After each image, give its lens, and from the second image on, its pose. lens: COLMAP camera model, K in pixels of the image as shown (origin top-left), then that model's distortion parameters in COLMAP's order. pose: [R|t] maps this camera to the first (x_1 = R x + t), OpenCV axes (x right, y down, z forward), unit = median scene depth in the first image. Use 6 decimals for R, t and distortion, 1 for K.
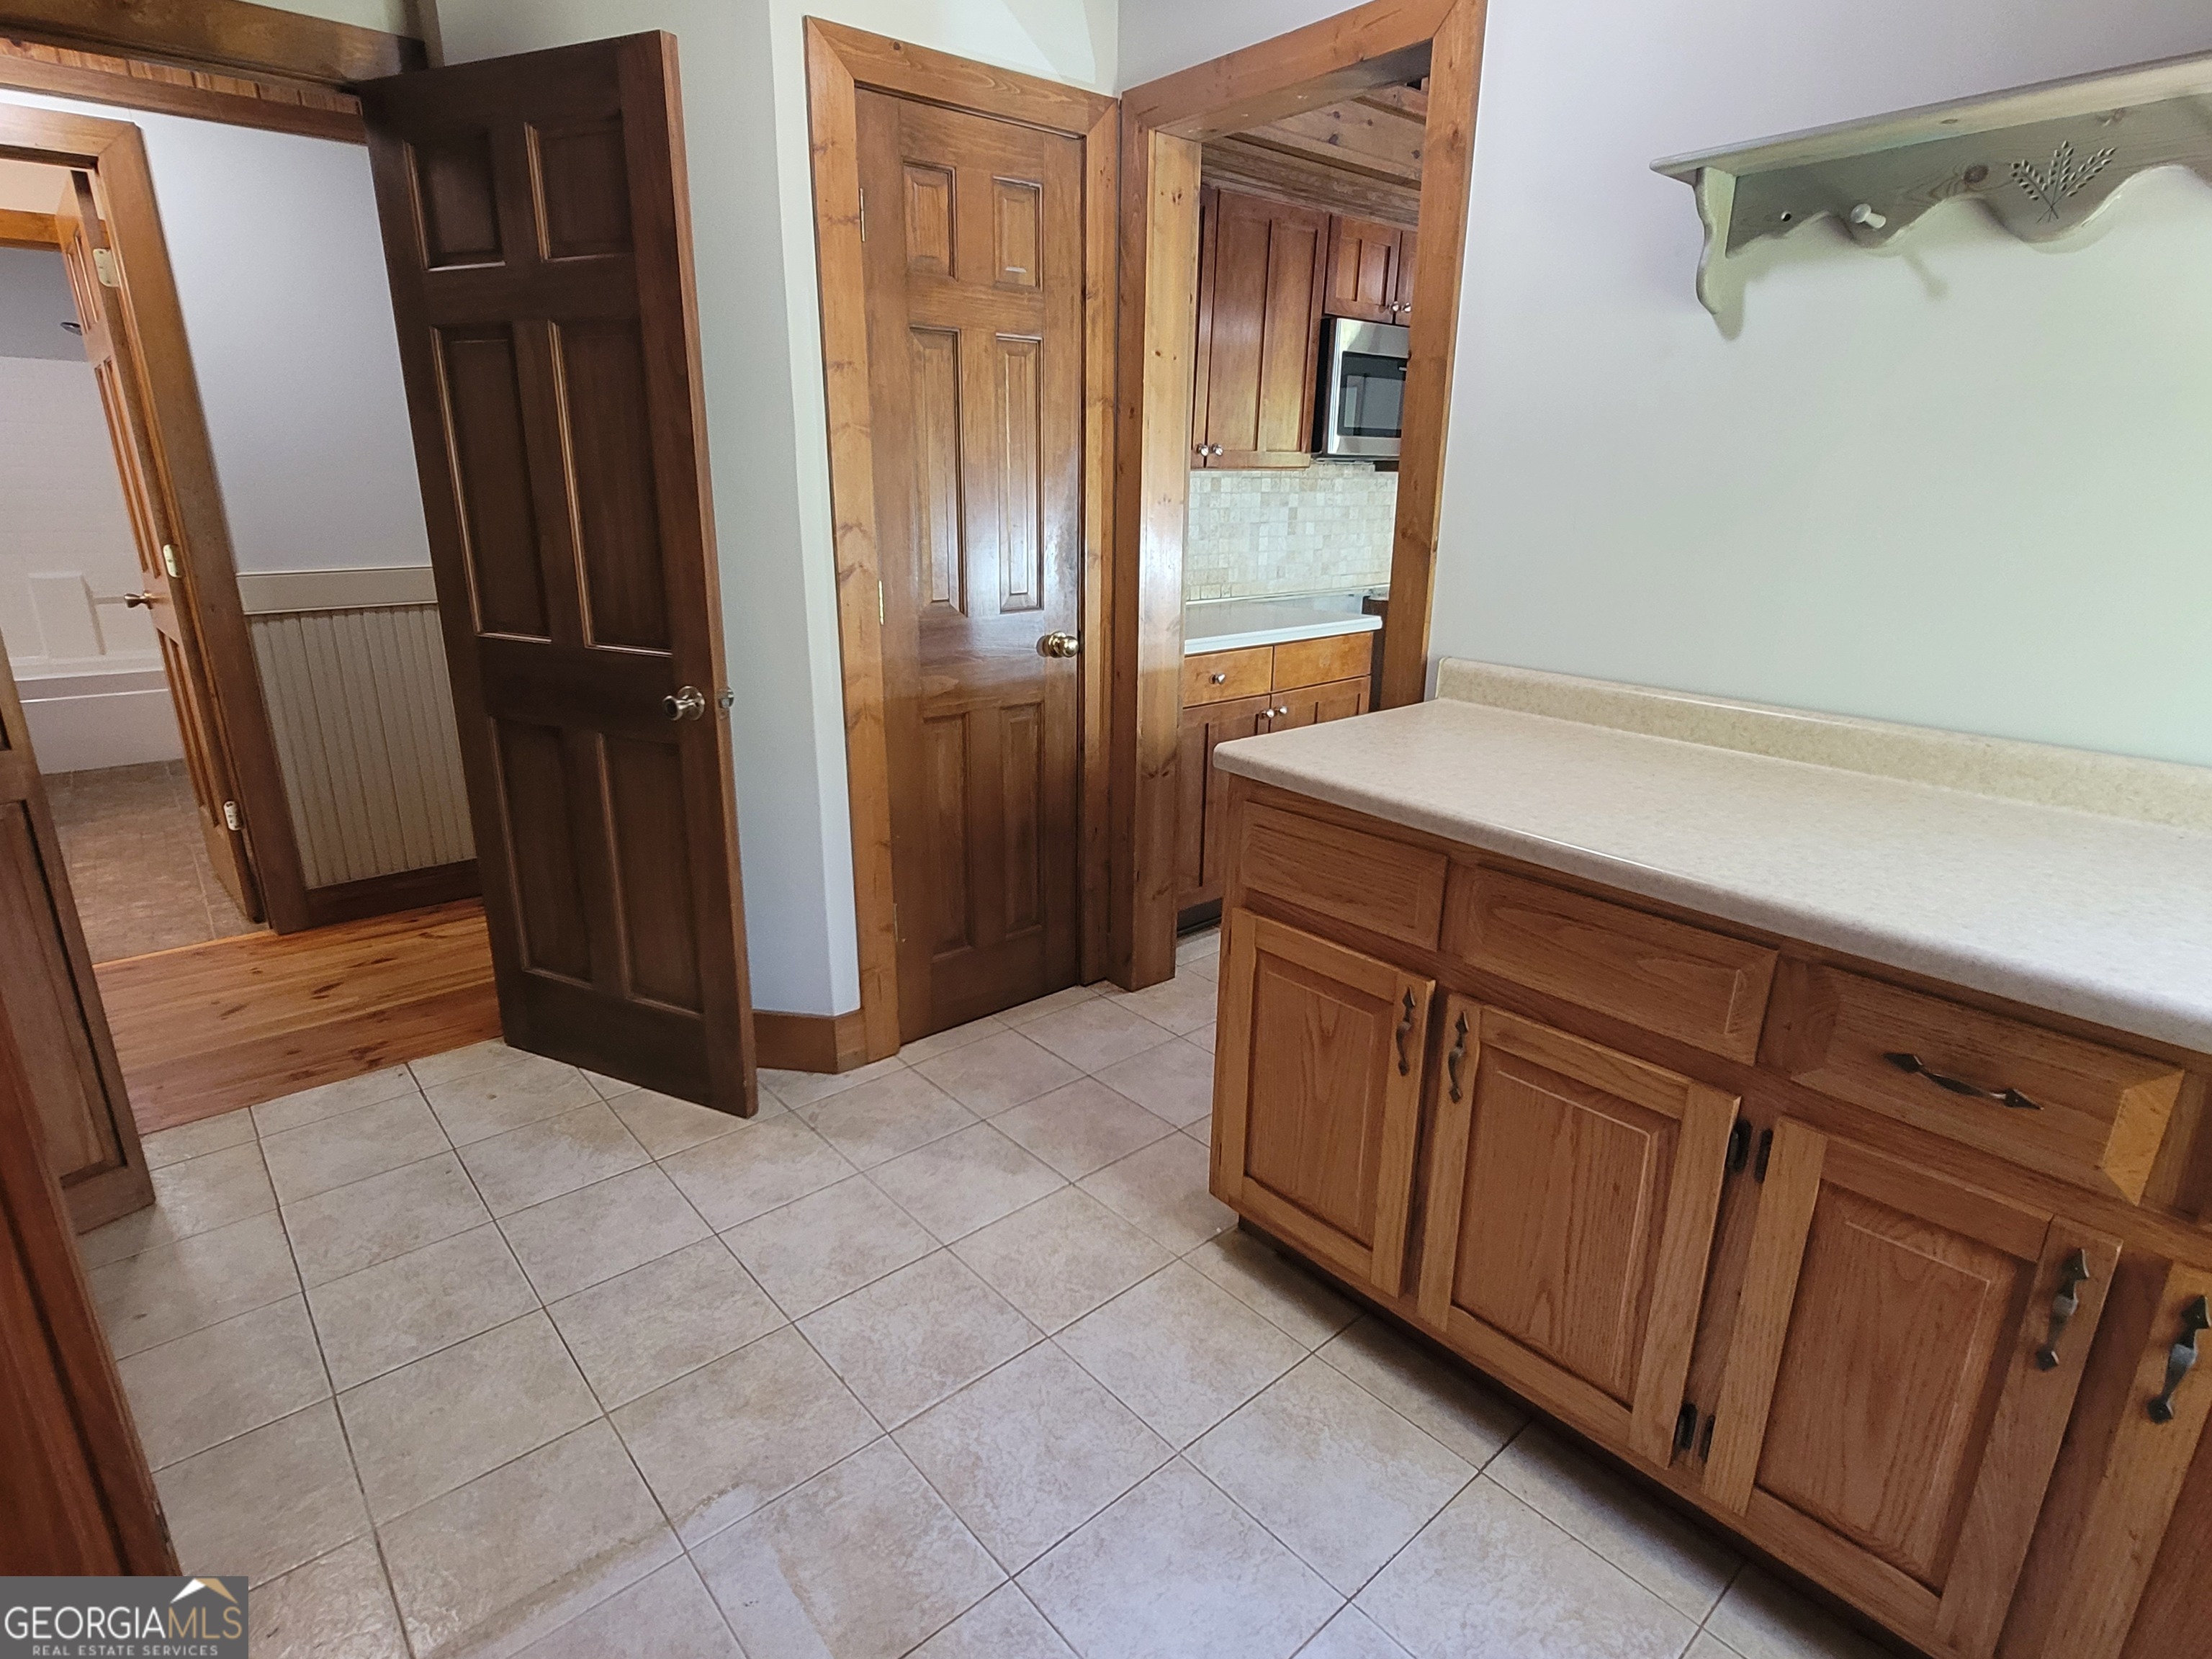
lens RADIAL K [[1141.8, 0, 1103.9], [0, 1141.8, 831.2], [0, 0, 1]] dist [0.000715, -0.001548]
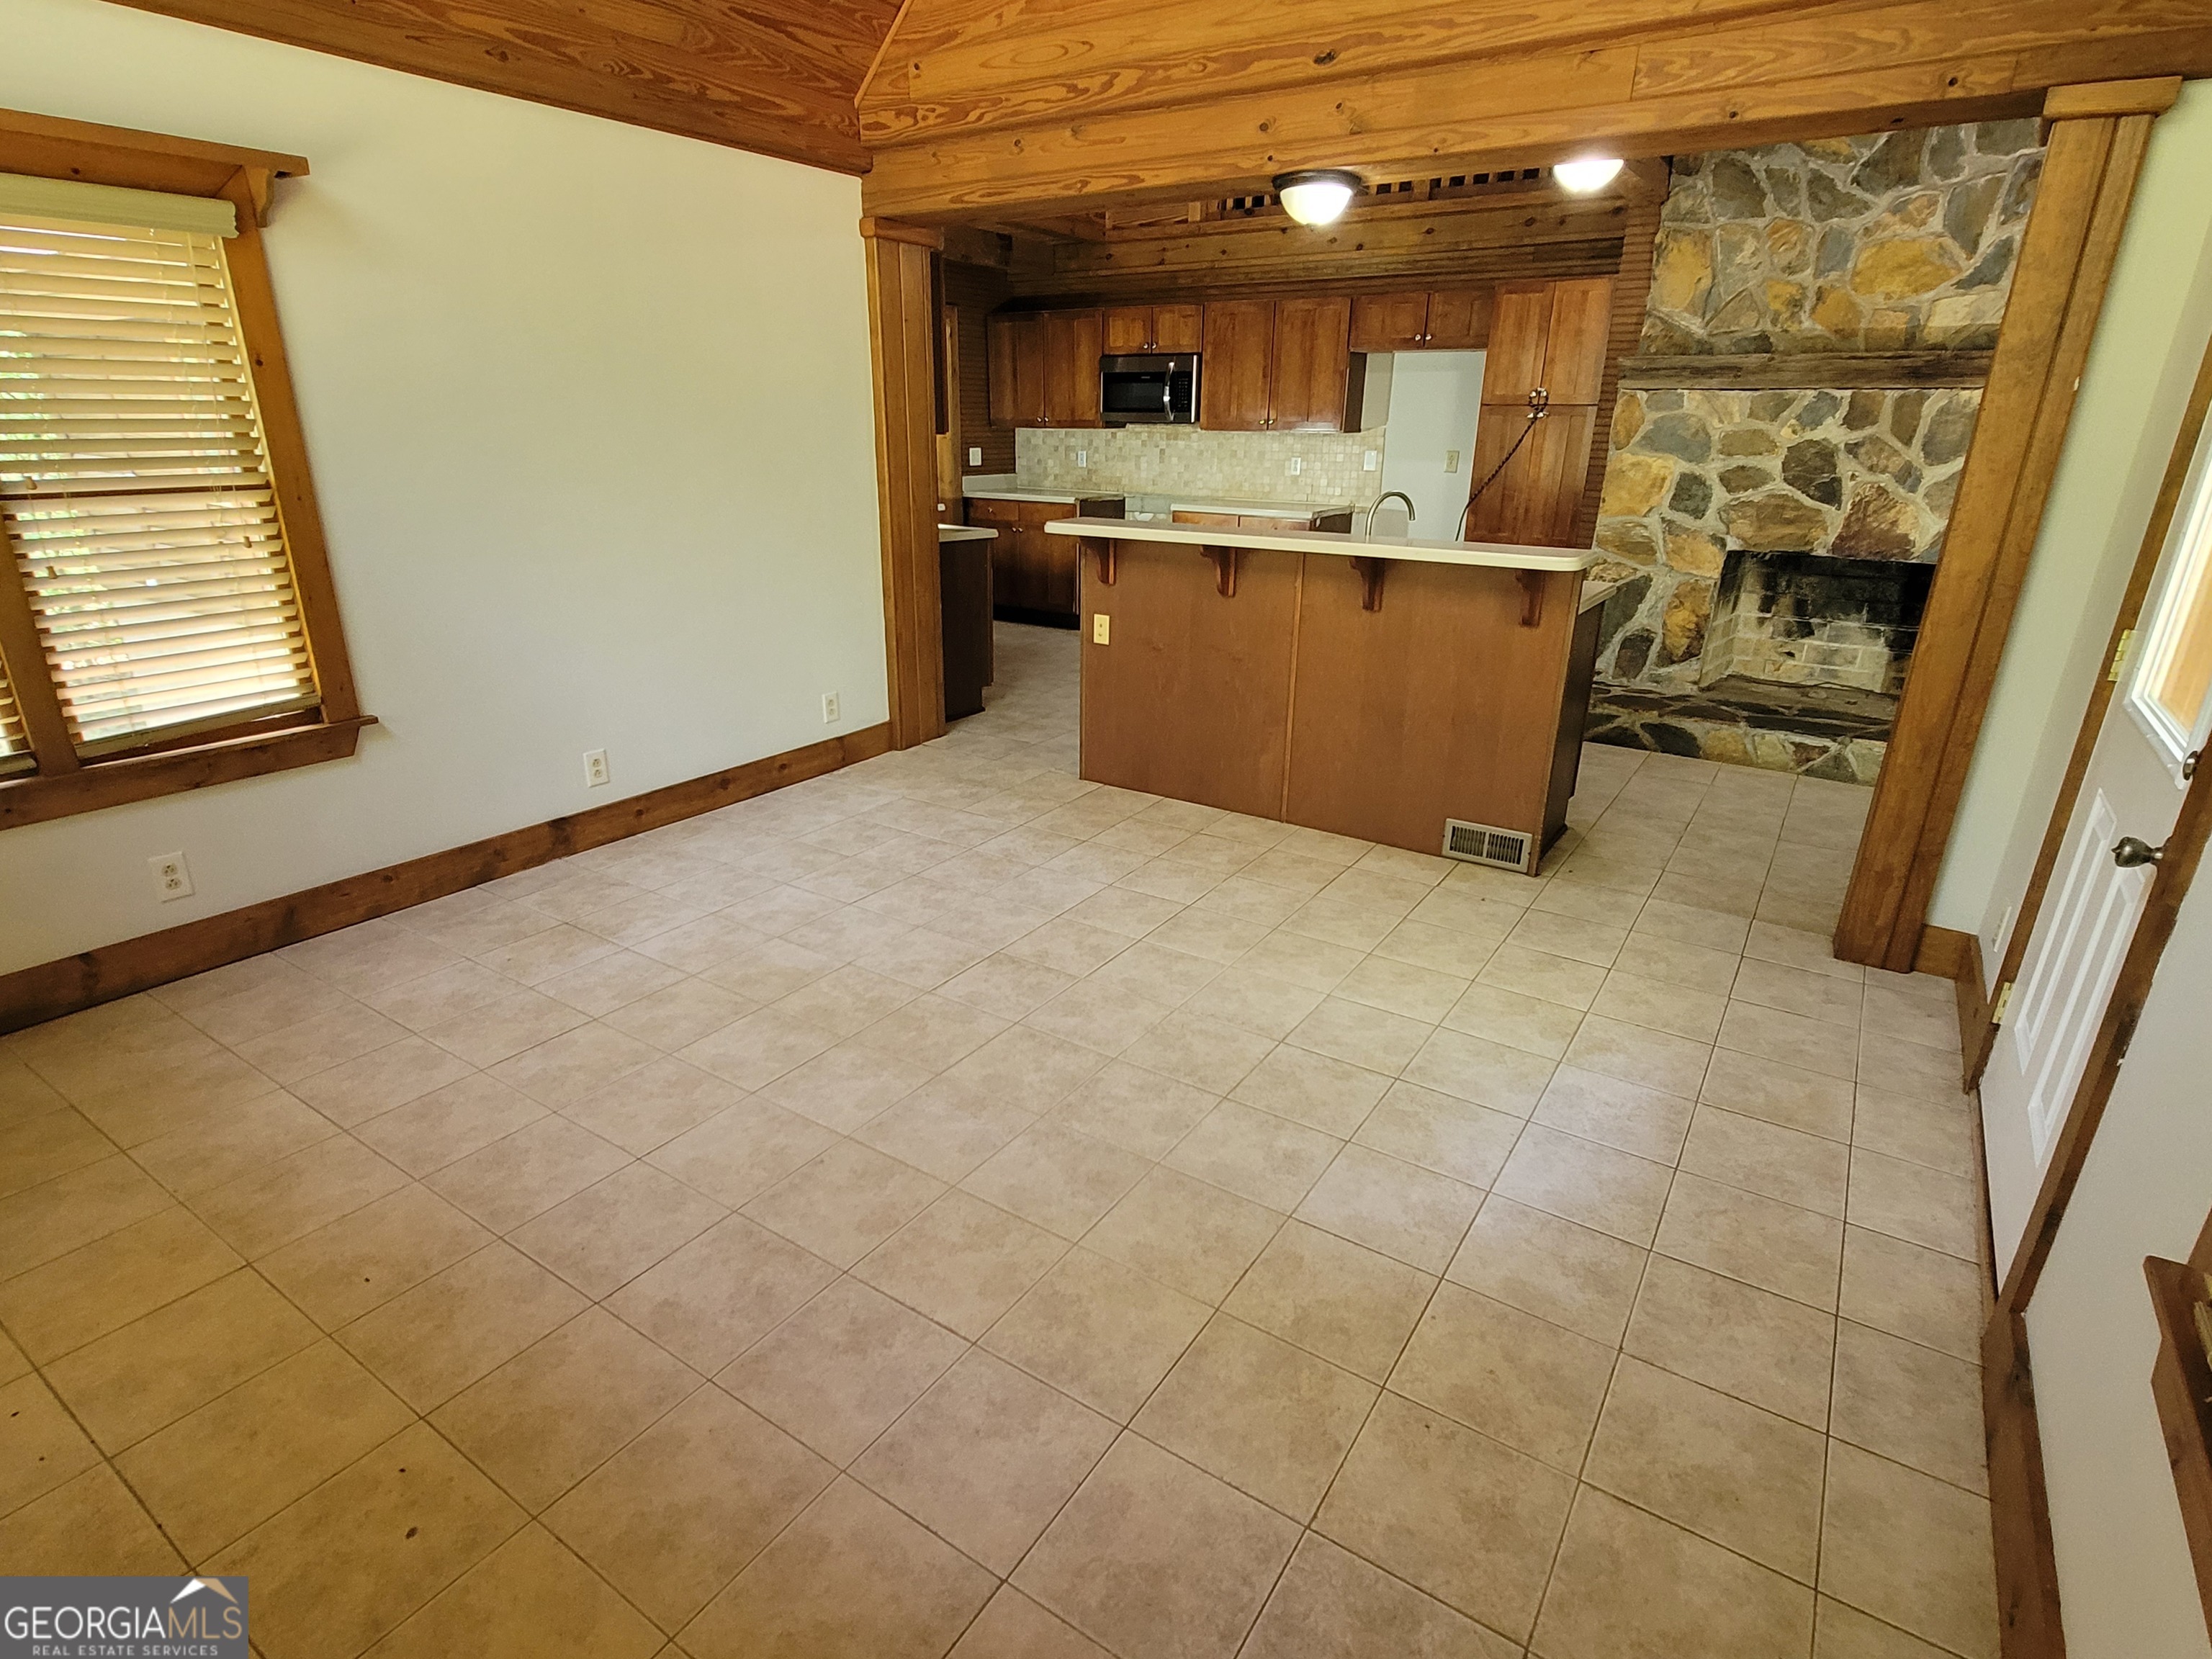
lens RADIAL K [[1141.8, 0, 1088.5], [0, 1141.8, 834.0], [0, 0, 1]] dist [0.000715, -0.001548]
pose [[0.255100, 0.329912, -0.908890, 5.074264], [-0.298239, 0.921006, 0.250602, -0.314984], [0.919770, 0.207138, 0.333342, 0.916148]]
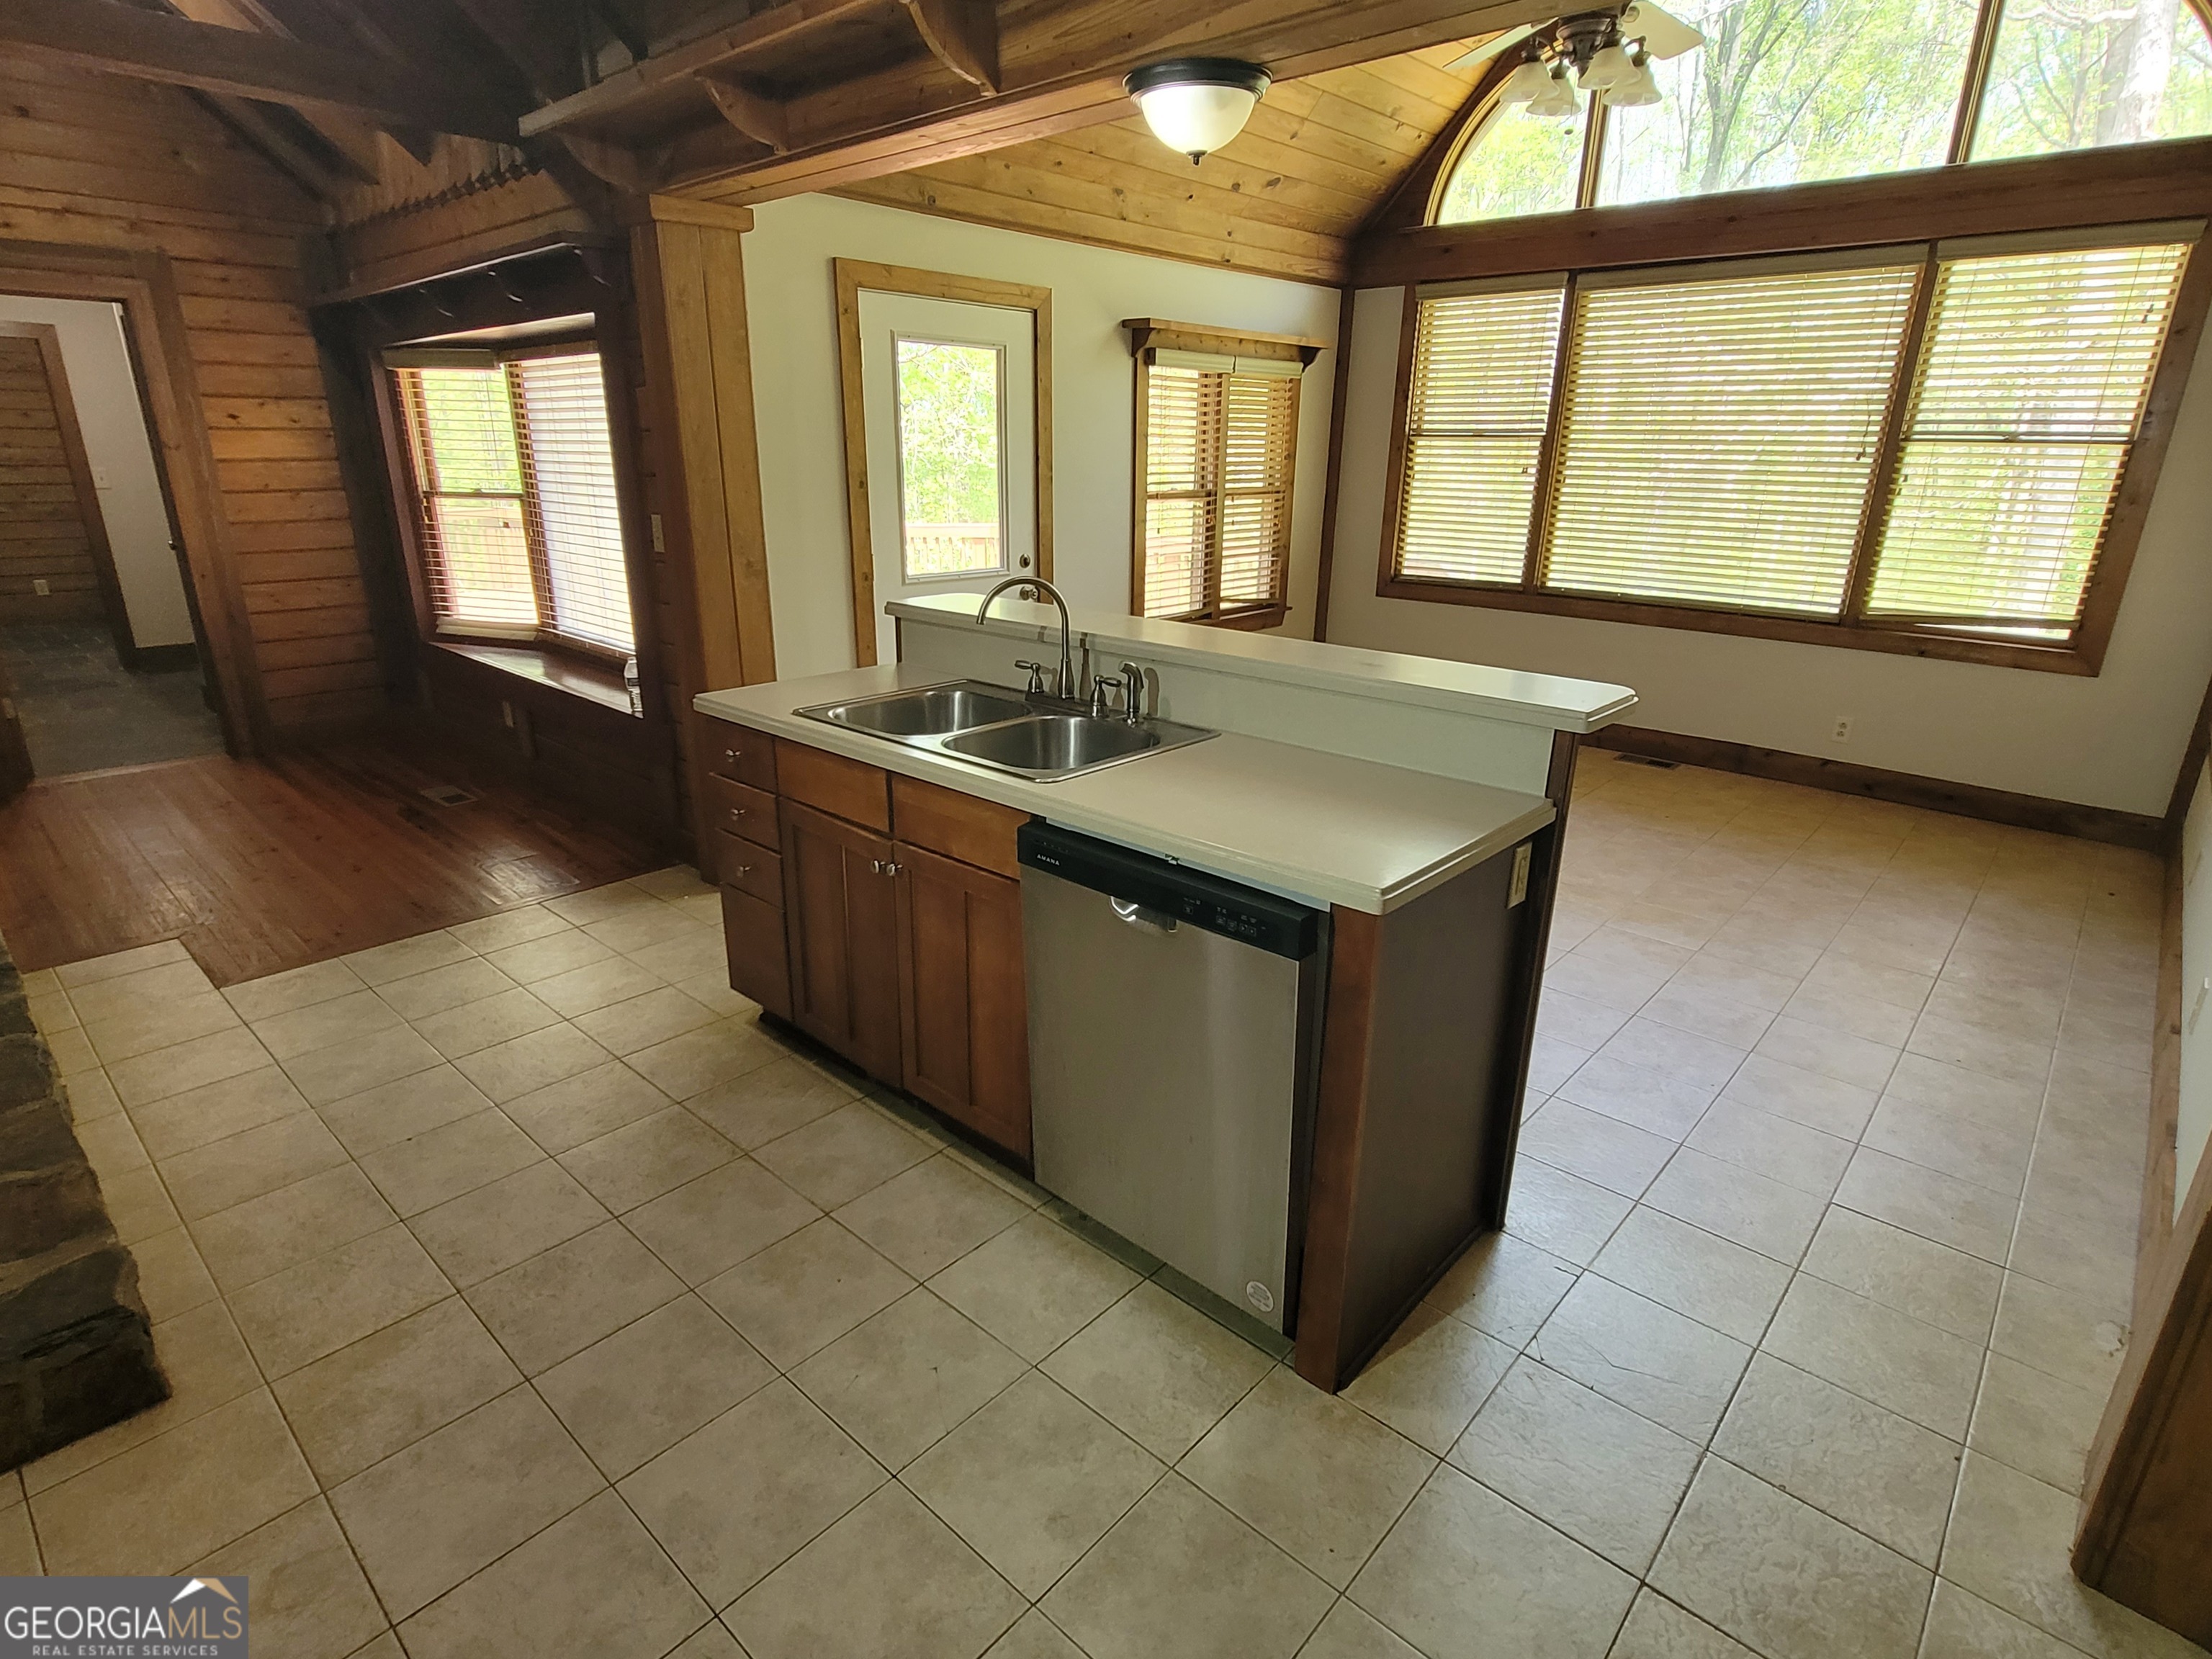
lens RADIAL K [[1141.8, 0, 1089.6], [0, 1141.8, 829.4], [0, 0, 1]] dist [0.000715, -0.001548]
pose [[-0.110655, -0.324672, 0.939331, 1.352379], [0.284642, 0.895191, 0.342947, -0.756245], [-0.952226, 0.305322, -0.006642, 2.154946]]
